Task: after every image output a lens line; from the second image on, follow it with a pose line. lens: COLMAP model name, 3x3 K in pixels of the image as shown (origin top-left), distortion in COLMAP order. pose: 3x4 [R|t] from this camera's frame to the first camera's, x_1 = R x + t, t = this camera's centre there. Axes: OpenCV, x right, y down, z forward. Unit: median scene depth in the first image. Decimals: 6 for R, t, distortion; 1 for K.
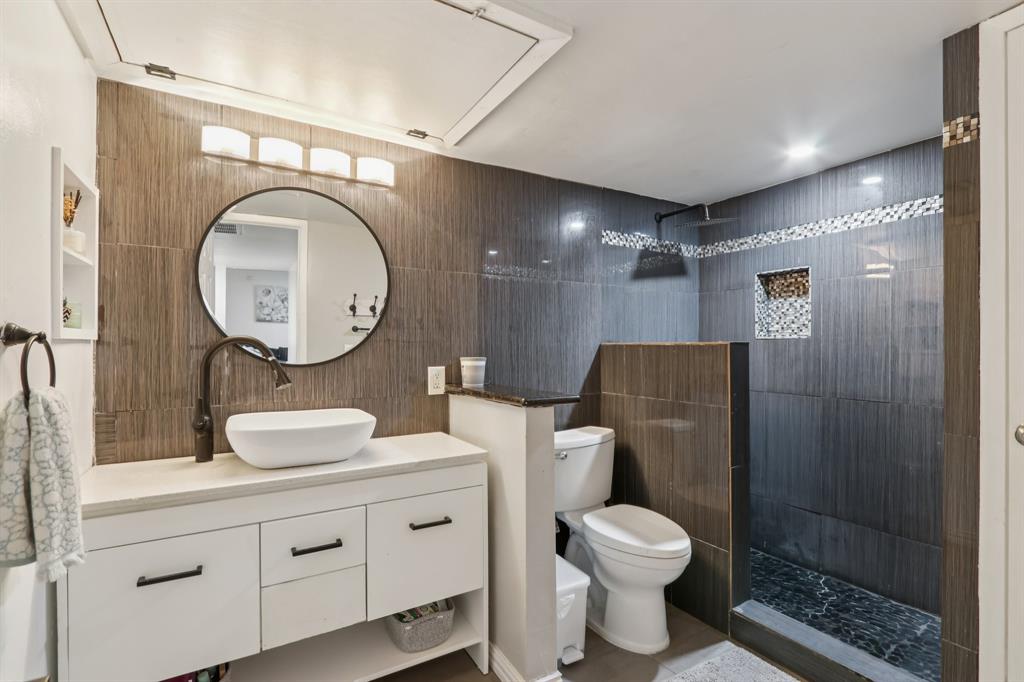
lens RADIAL K [[478.0, 0, 517.9], [0, 478.0, 346.1], [0, 0, 1]] dist [-0.010625, 0.000213]
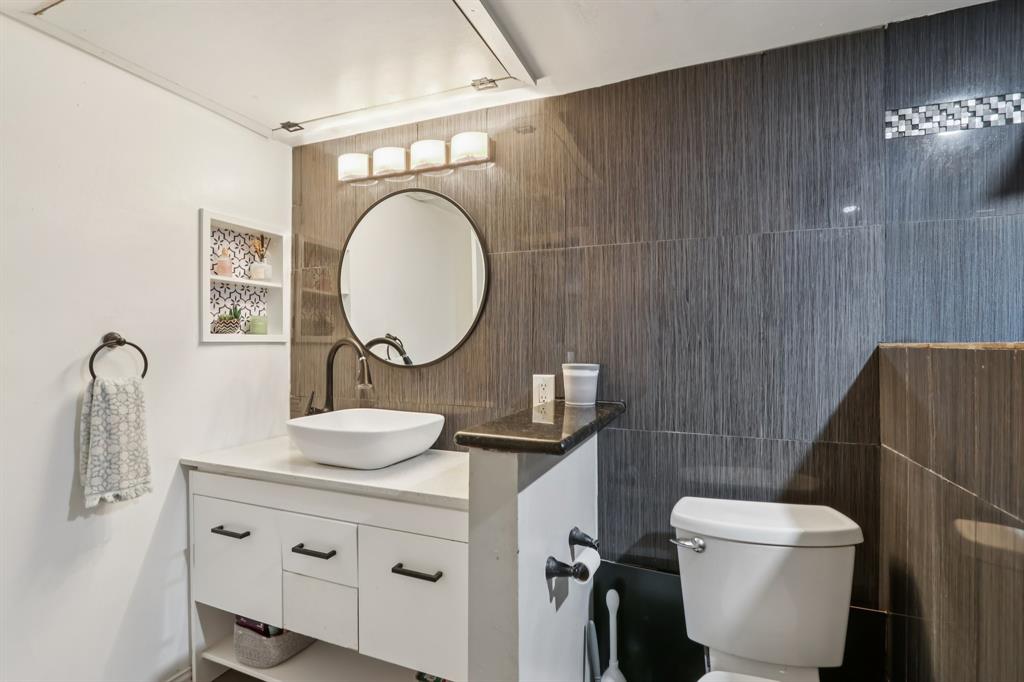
lens RADIAL K [[478.0, 0, 517.9], [0, 478.0, 346.1], [0, 0, 1]] dist [-0.010625, 0.000213]
pose [[0.599019, 0.004174, -0.800724, 0.431390], [-0.002583, 0.999991, 0.003280, -0.005607], [0.800731, 0.000103, 0.599025, 0.517487]]
